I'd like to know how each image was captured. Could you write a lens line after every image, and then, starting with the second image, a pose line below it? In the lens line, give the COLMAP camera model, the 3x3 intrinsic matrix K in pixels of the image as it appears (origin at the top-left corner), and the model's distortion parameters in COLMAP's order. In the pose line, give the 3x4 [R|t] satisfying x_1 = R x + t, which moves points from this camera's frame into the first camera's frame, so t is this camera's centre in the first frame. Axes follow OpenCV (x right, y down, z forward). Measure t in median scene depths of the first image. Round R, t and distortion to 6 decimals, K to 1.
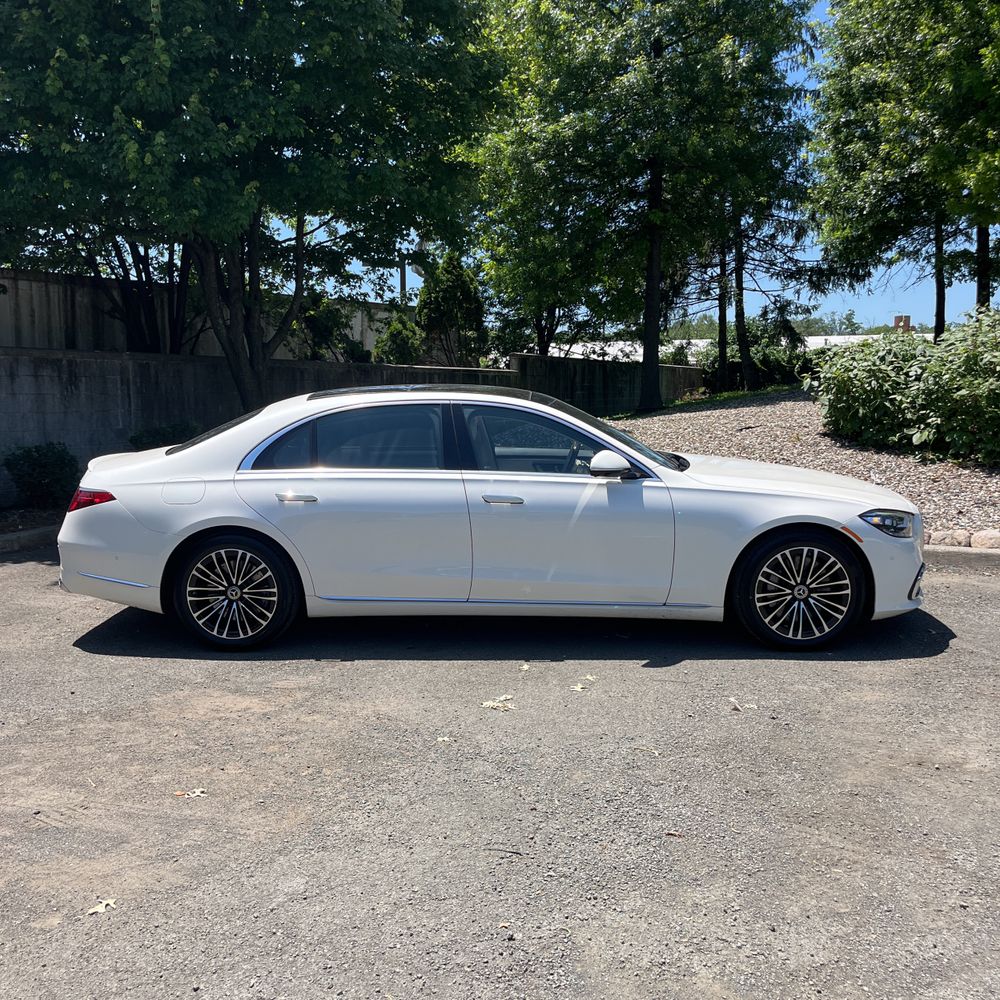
lens RADIAL K [[1009.6, 0, 488.5], [0, 1009.6, 499.4], [0, 0, 1]] dist [0.022098, -0.006836]
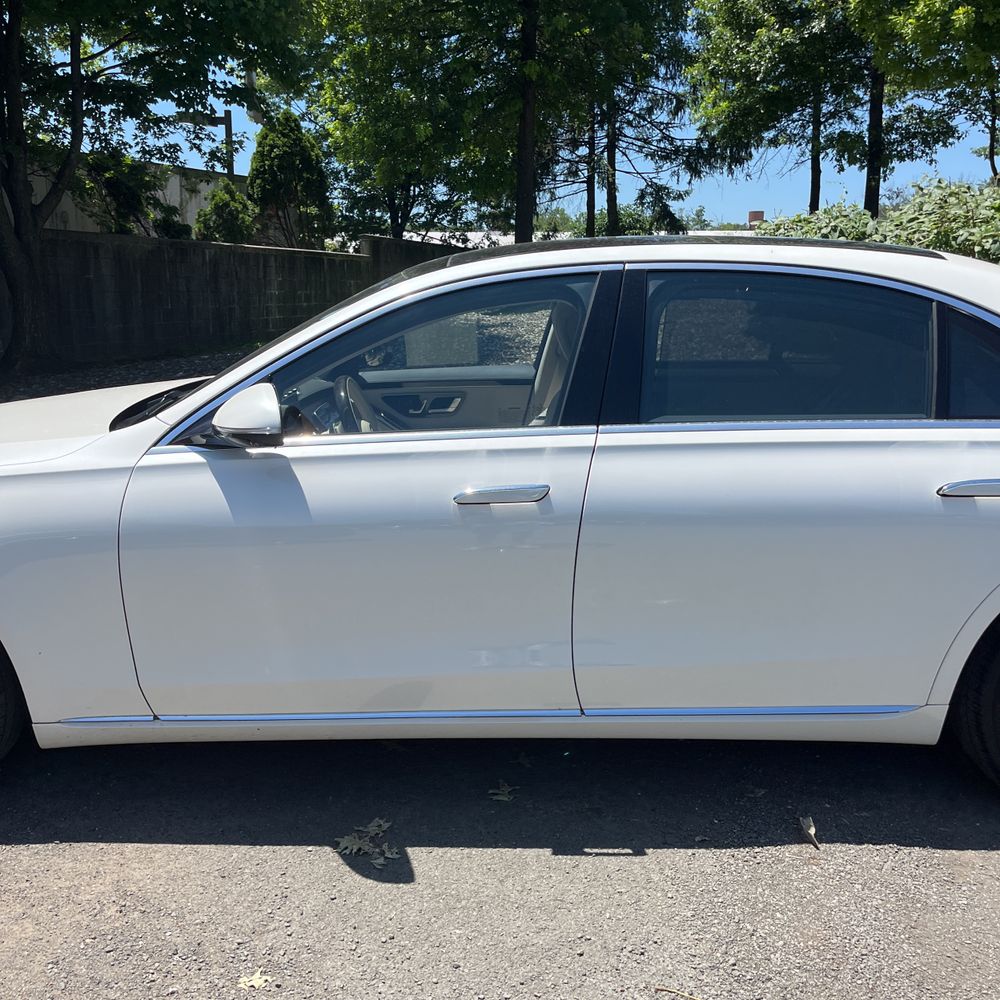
lens RADIAL K [[1011.4, 0, 483.8], [0, 1011.4, 520.4], [0, 0, 1]] dist [0.011374, 0.011803]
pose [[0.989955, -0.020174, 0.139934, 0.000009], [0.003179, 0.992693, 0.120629, -0.009017], [-0.141345, -0.118972, 0.982785, 0.152158]]
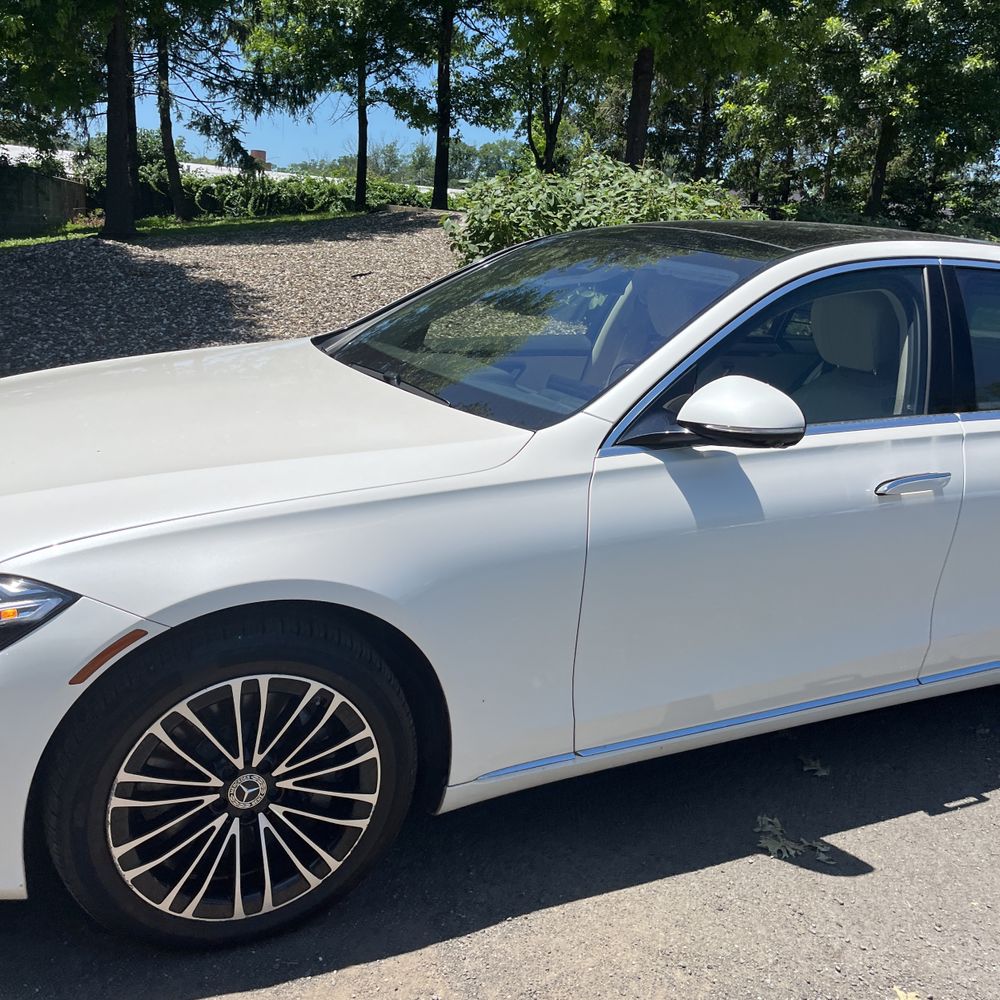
lens RADIAL K [[1004.3, 0, 500.5], [0, 1004.3, 523.1], [0, 0, 1]] dist [0.018374, 0.004744]
pose [[0.795209, -0.094116, 0.598987, -0.125692], [-0.016845, 0.984069, 0.176985, -0.015357], [-0.606102, -0.150830, 0.780955, 0.220065]]
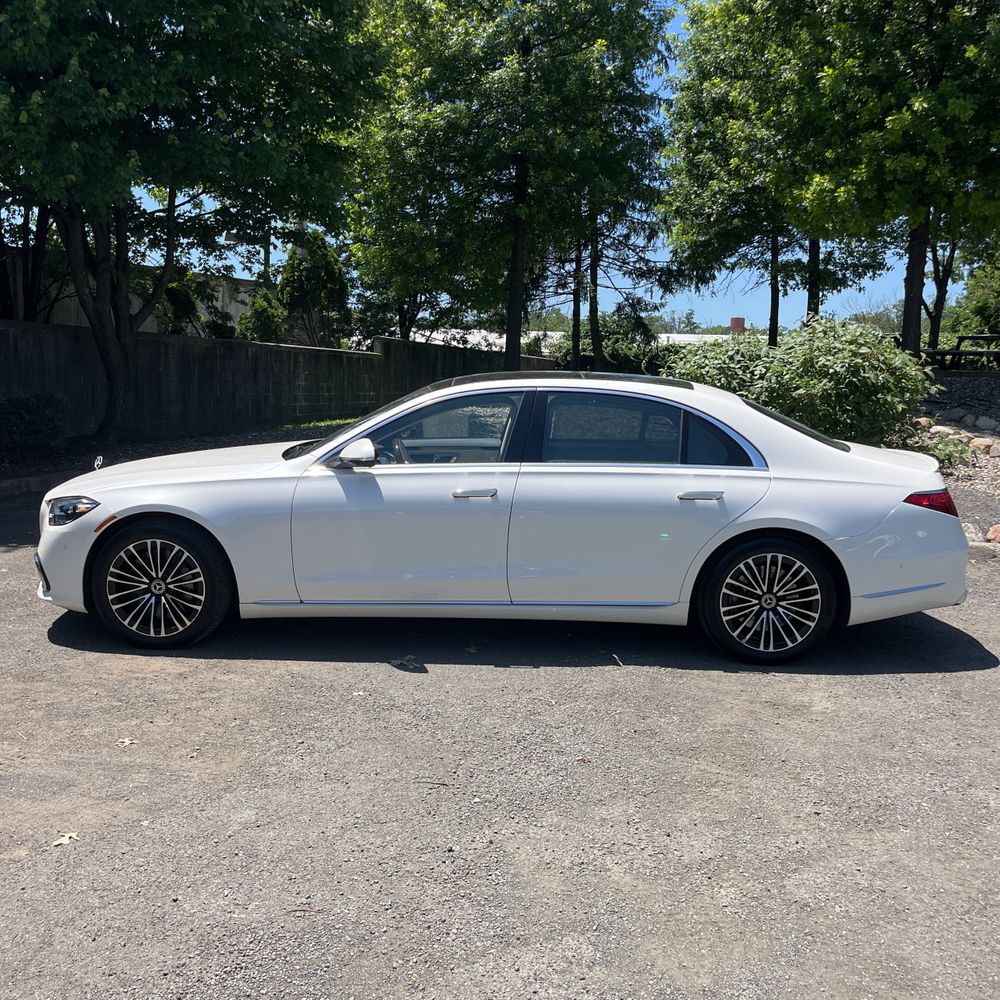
lens RADIAL K [[1007.1, 0, 500.0], [0, 1007.1, 500.0], [0, 0, 1]] dist [0.032869, -0.033995]
pose [[0.986674, 0.019451, 0.161545, -0.020627], [-0.021876, 0.999673, 0.013249, 0.003595], [-0.161234, -0.016606, 0.986776, -0.023836]]
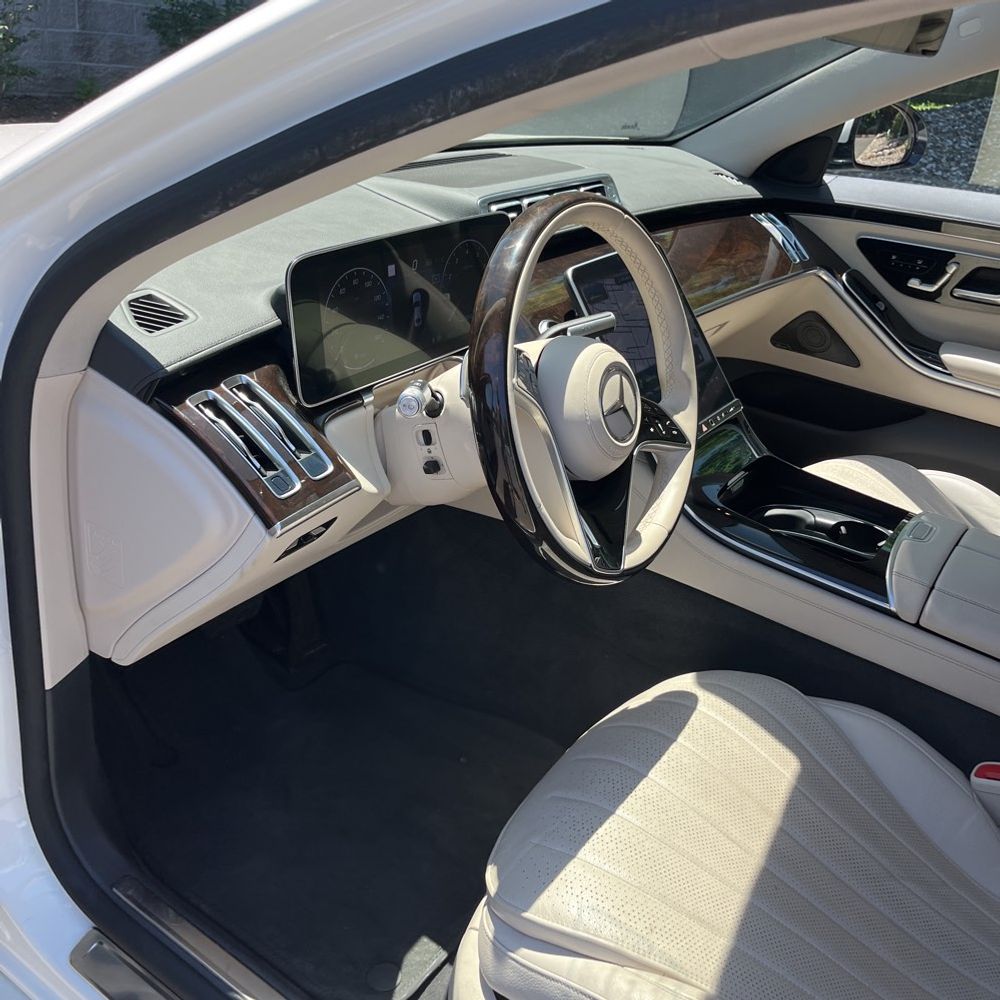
lens RADIAL K [[1007.1, 0, 500.0], [0, 1007.1, 500.0], [0, 0, 1]] dist [0.032869, -0.033995]
pose [[0.896777, 0.294346, -0.330381, 0.023141], [-0.168167, 0.917348, 0.360823, -0.017370], [0.409281, -0.268019, 0.872156, 0.293725]]
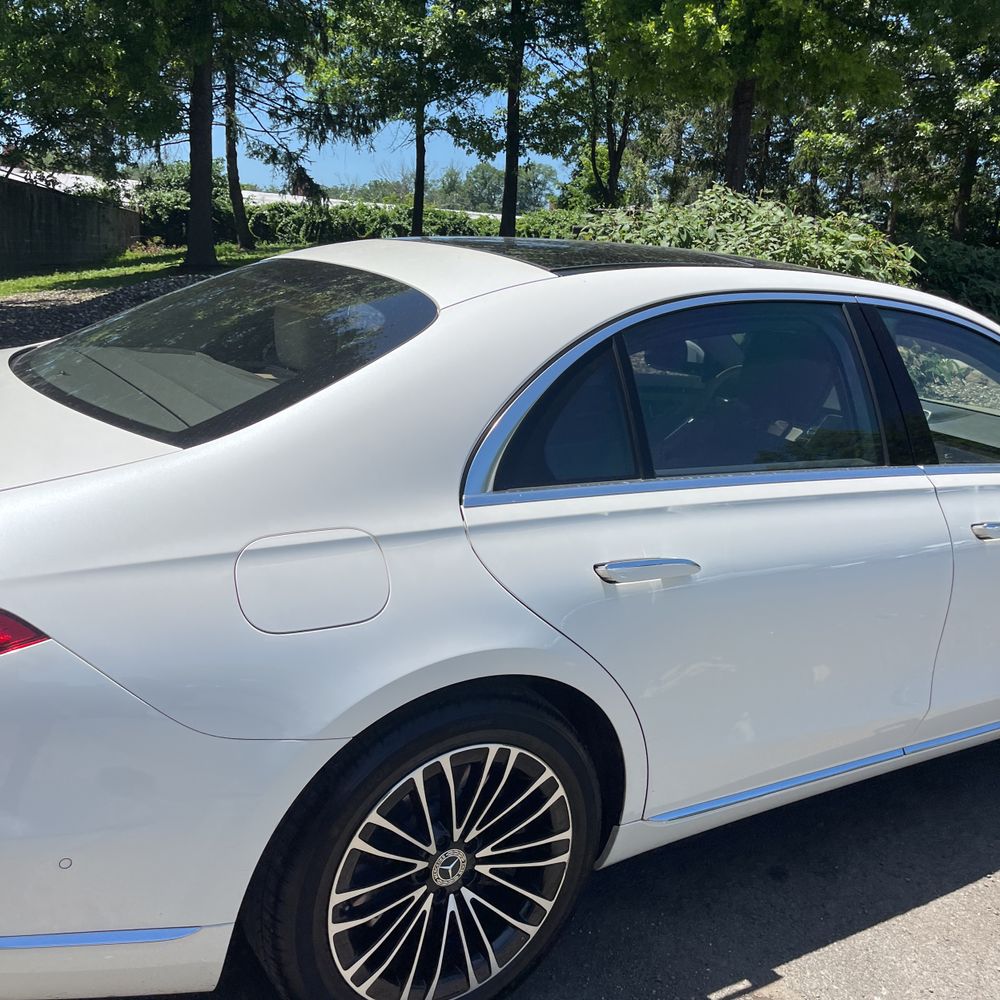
lens RADIAL K [[1007.1, 0, 500.0], [0, 1007.1, 500.0], [0, 0, 1]] dist [0.032869, -0.033995]
pose [[0.810546, -0.065947, 0.581950, -0.155583], [-0.016636, 0.990647, 0.135431, -0.025791], [-0.585438, -0.119454, 0.801868, 0.280163]]
